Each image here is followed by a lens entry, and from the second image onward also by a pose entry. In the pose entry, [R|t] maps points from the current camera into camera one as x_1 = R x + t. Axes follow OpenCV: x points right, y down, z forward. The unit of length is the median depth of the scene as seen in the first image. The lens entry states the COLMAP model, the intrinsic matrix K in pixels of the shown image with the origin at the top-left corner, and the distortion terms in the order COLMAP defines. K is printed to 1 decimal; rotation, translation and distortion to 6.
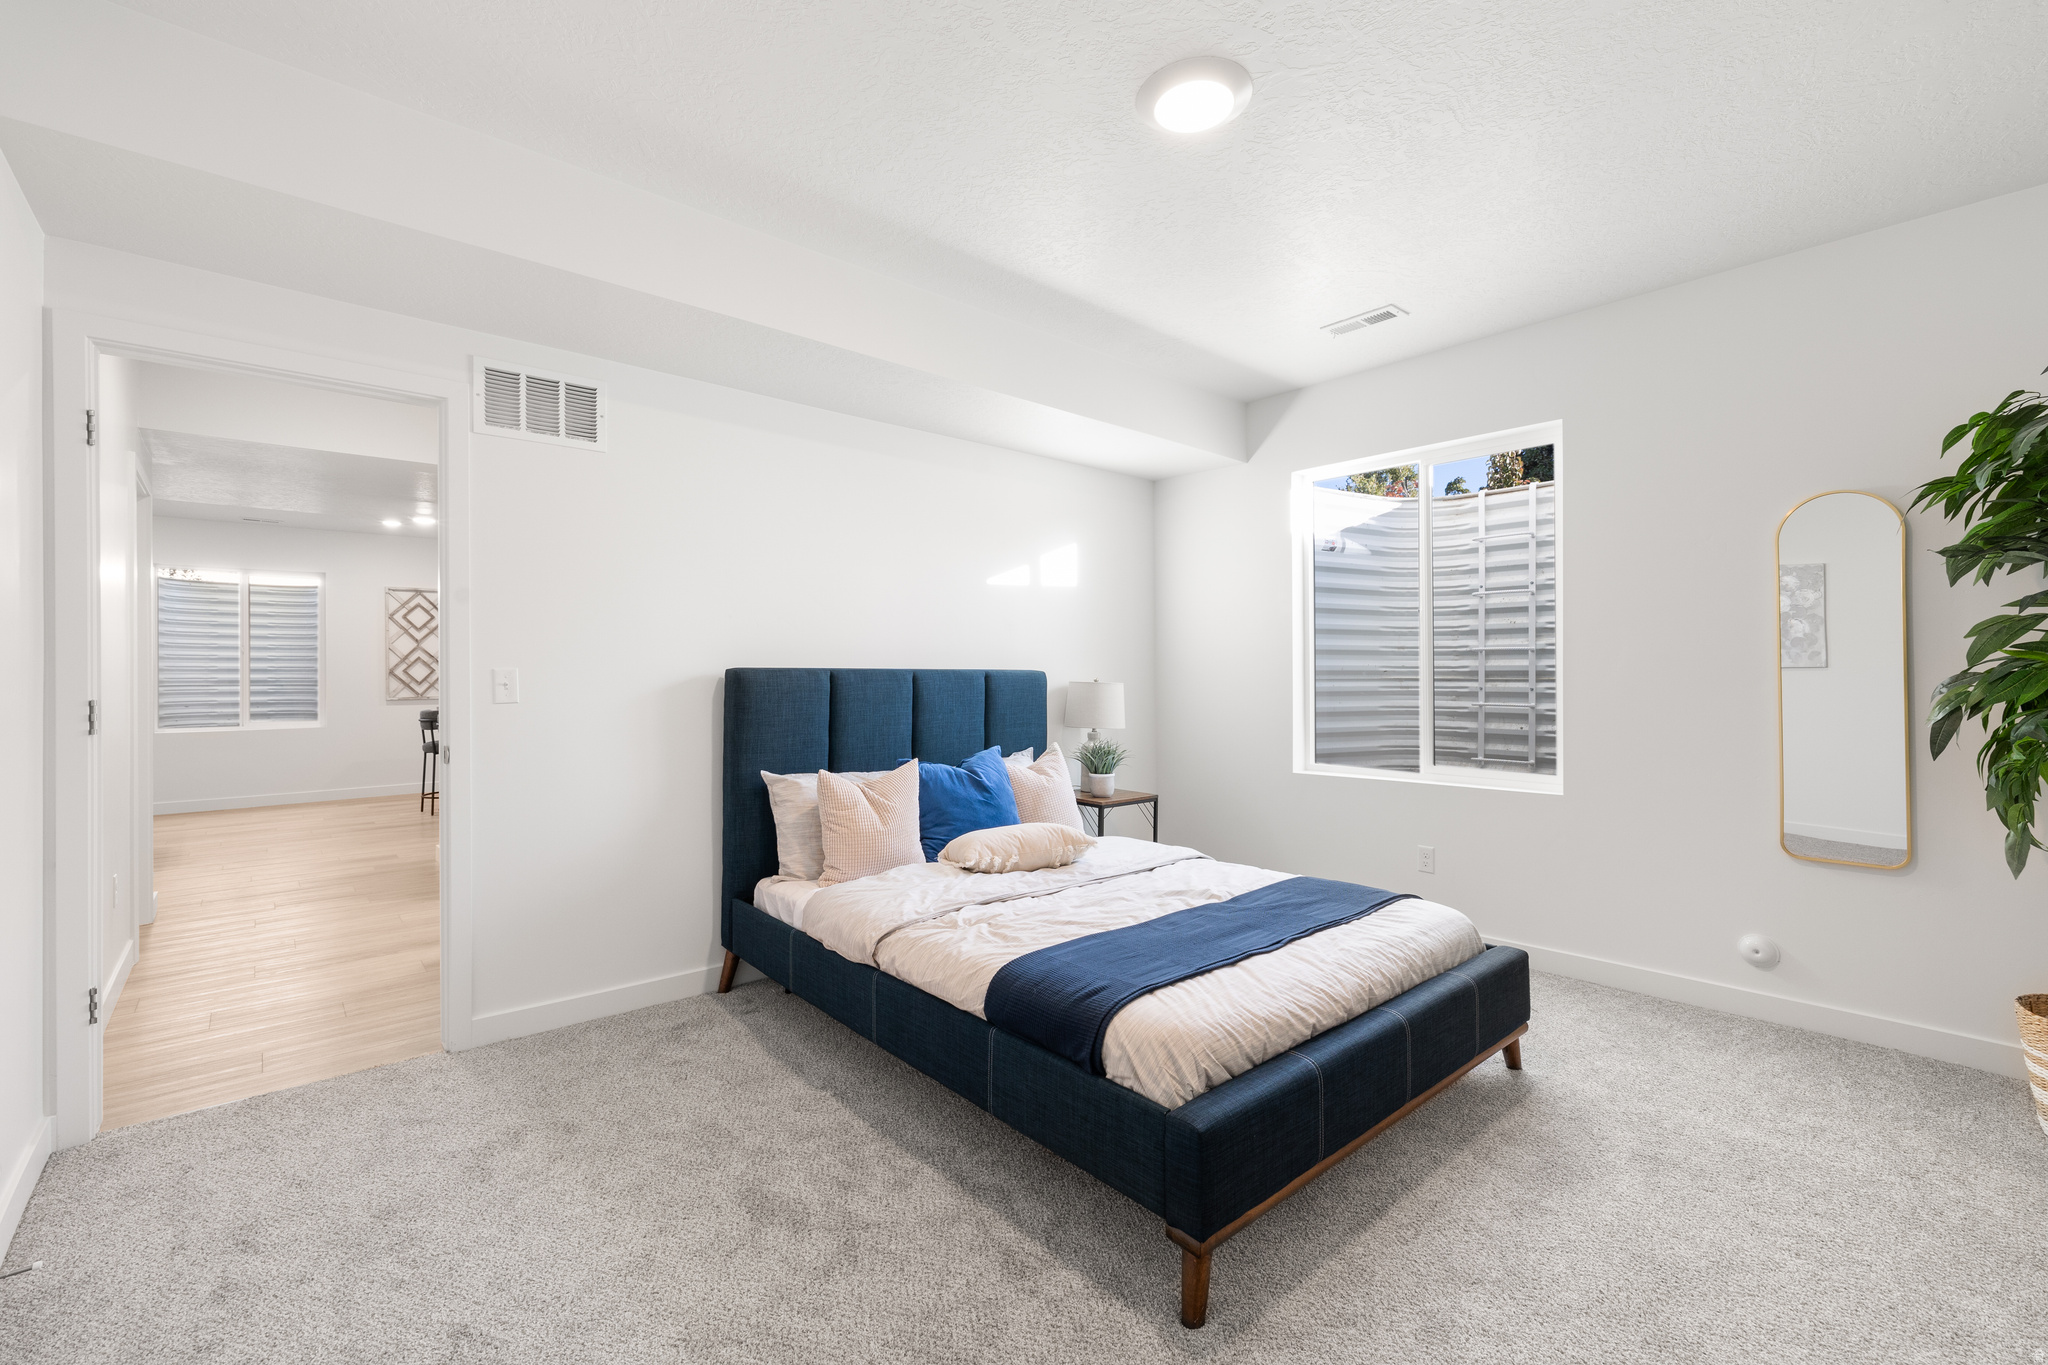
lens RADIAL K [[883.0, 0, 1018.9], [0, 883.0, 672.0], [0, 0, 1]] dist [0.000274, 0.000039]
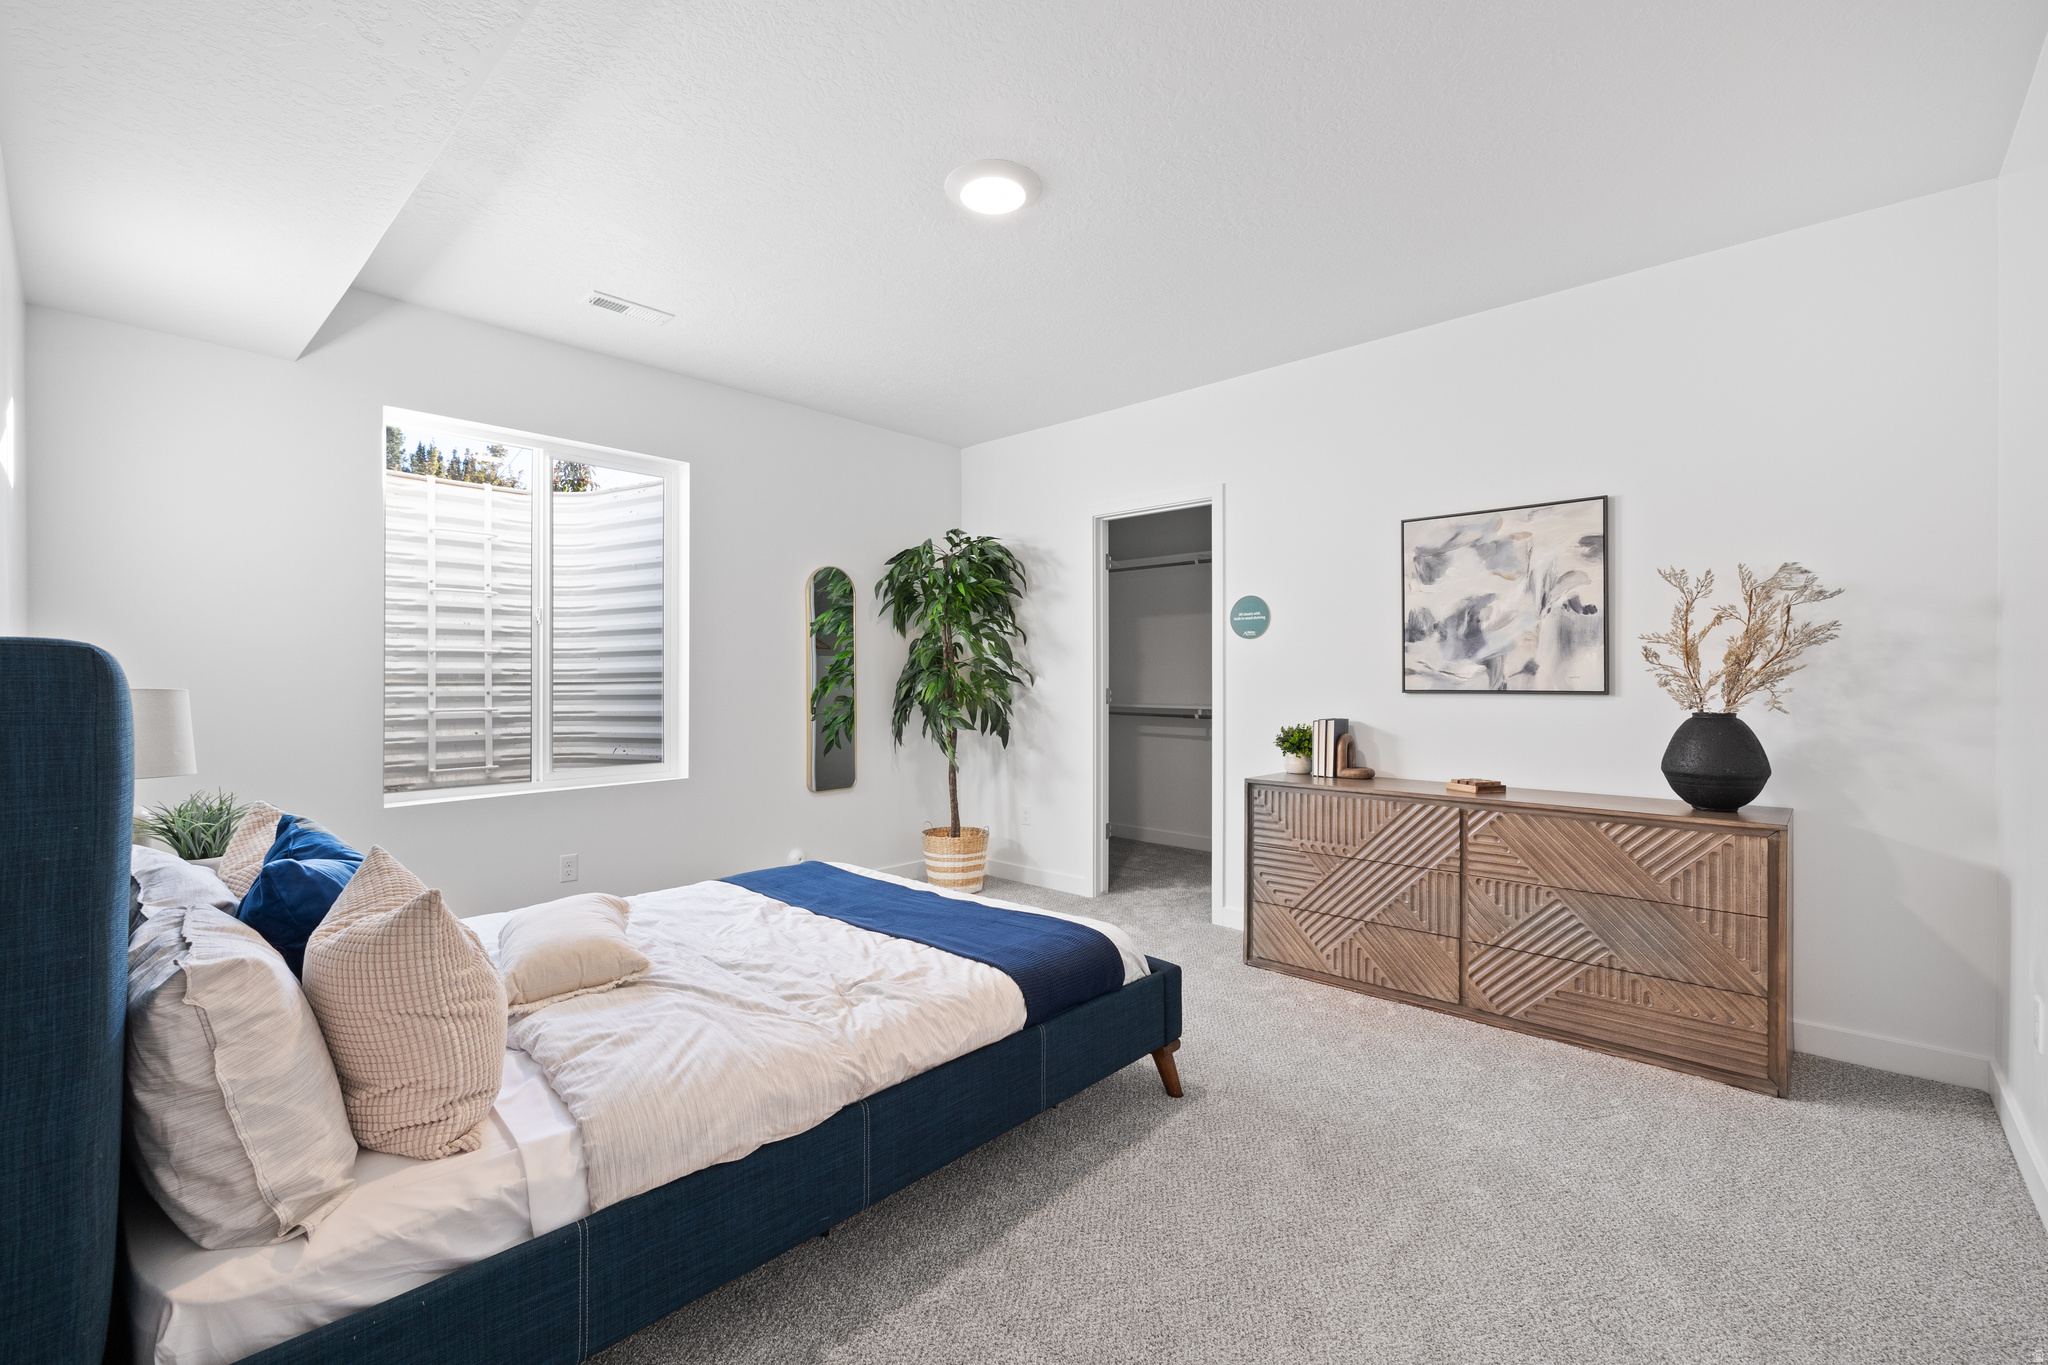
lens RADIAL K [[883.0, 0, 1019.5], [0, 883.0, 682.0], [0, 0, 1]] dist [0.000274, 0.000039]
pose [[-0.101020, -0.001667, 0.994883, -0.446595], [-0.001436, 0.999998, 0.001530, 0.004866], [-0.994883, -0.001274, -0.101022, 0.492511]]
